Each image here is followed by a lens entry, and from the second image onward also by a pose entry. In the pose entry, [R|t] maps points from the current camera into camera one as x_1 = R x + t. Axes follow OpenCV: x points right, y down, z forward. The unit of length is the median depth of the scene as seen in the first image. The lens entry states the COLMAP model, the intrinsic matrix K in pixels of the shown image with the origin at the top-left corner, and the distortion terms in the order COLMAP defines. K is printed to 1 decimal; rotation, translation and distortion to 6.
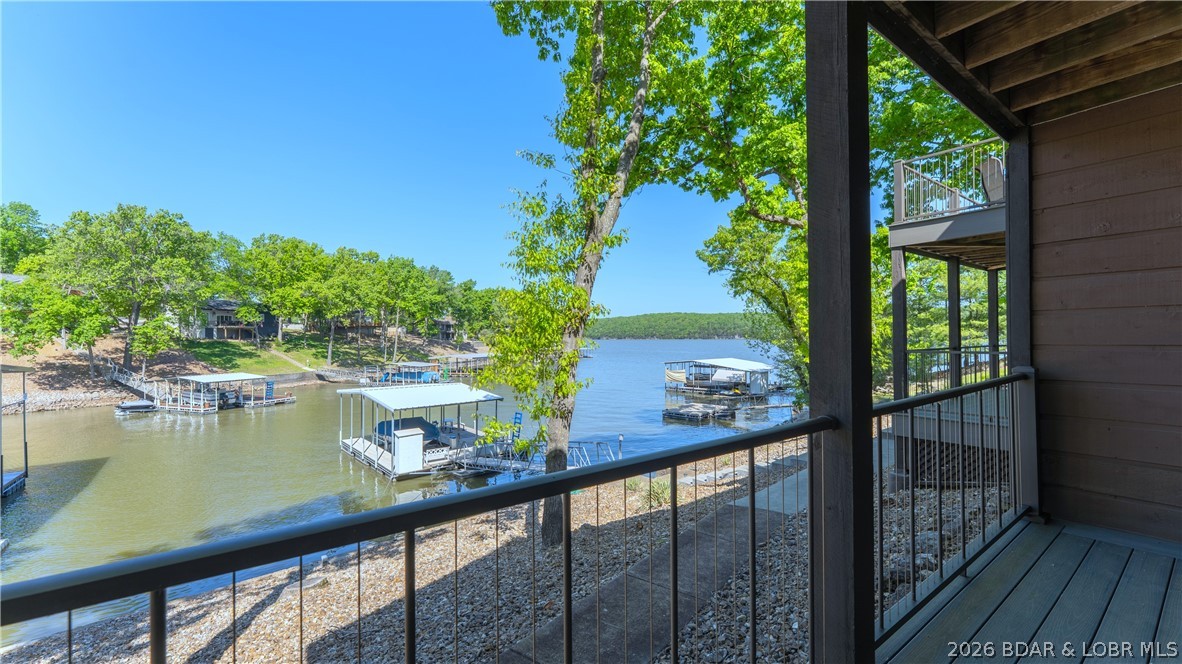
lens RADIAL K [[473.7, 0, 583.9], [0, 473.7, 333.9], [0, 0, 1]] dist [-0.001409, -0.000217]
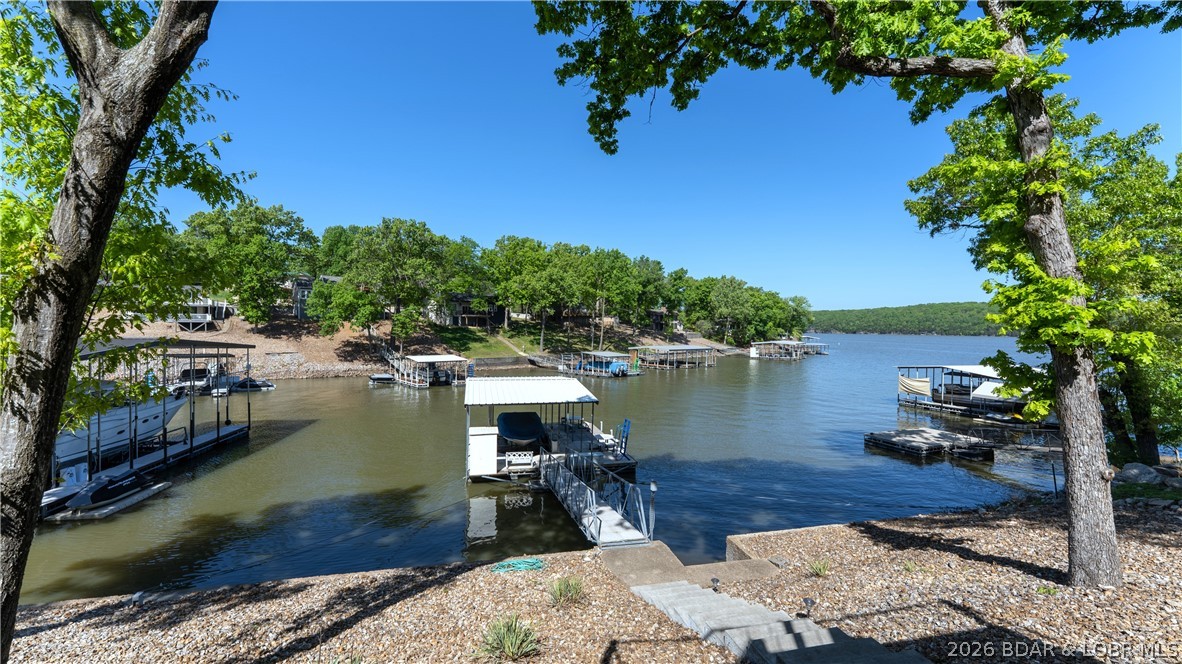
lens RADIAL K [[473.7, 0, 583.9], [0, 473.7, 333.9], [0, 0, 1]] dist [-0.001409, -0.000217]
pose [[0.881968, 0.023717, -0.470712, 0.069730], [-0.014938, 0.999638, 0.022378, -0.000077], [0.471072, -0.012705, 0.882003, 0.093494]]
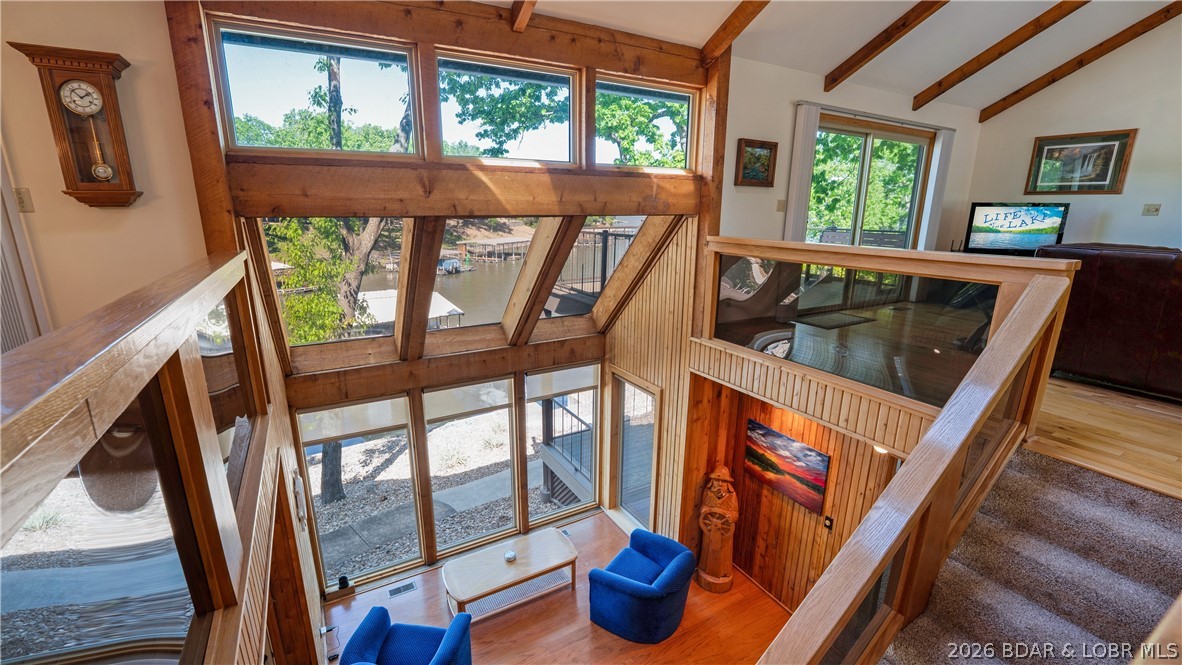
lens RADIAL K [[486.6, 0, 584.6], [0, 486.6, 334.8], [0, 0, 1]] dist [-0.024086, 0.000126]
pose [[0.992979, 0.041938, -0.110609, 0.078253], [-0.011923, 0.965766, 0.259141, -0.036229], [0.117690, -0.256002, 0.959485, -0.006806]]
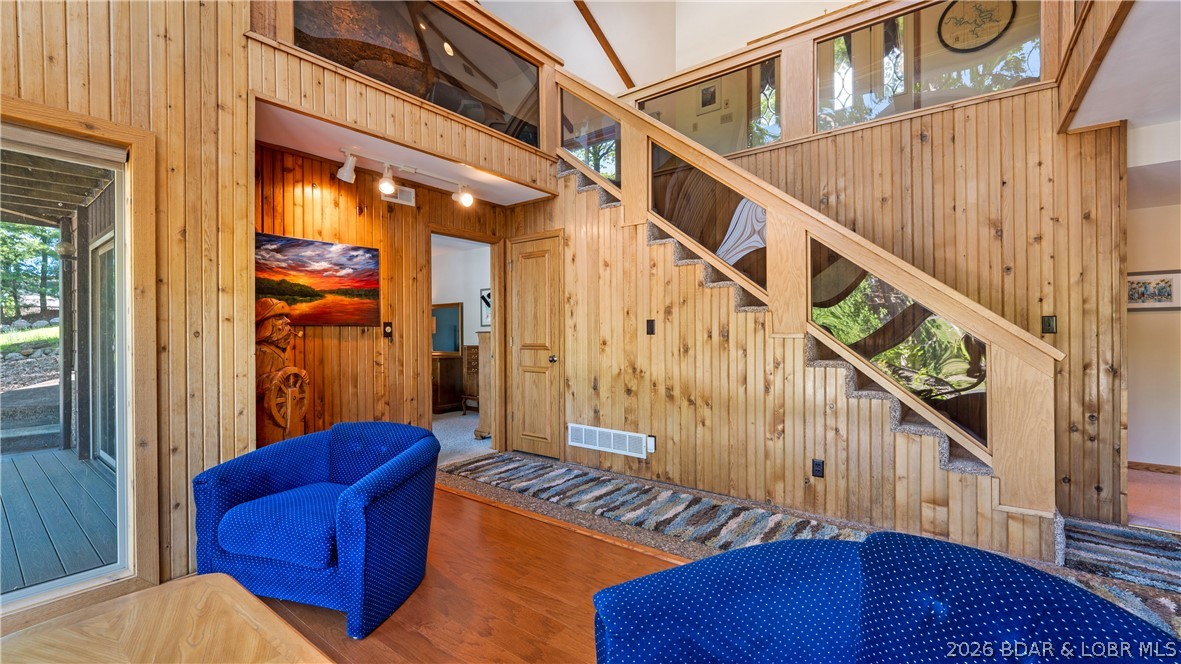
lens RADIAL K [[489.3, 0, 585.1], [0, 489.3, 332.6], [0, 0, 1]] dist [-0.000561, -0.000001]
pose [[-0.276824, 0.008241, 0.960885, 0.048155], [0.001882, 0.999966, -0.008034, -0.001420], [-0.960919, -0.000415, -0.276830, 0.037538]]
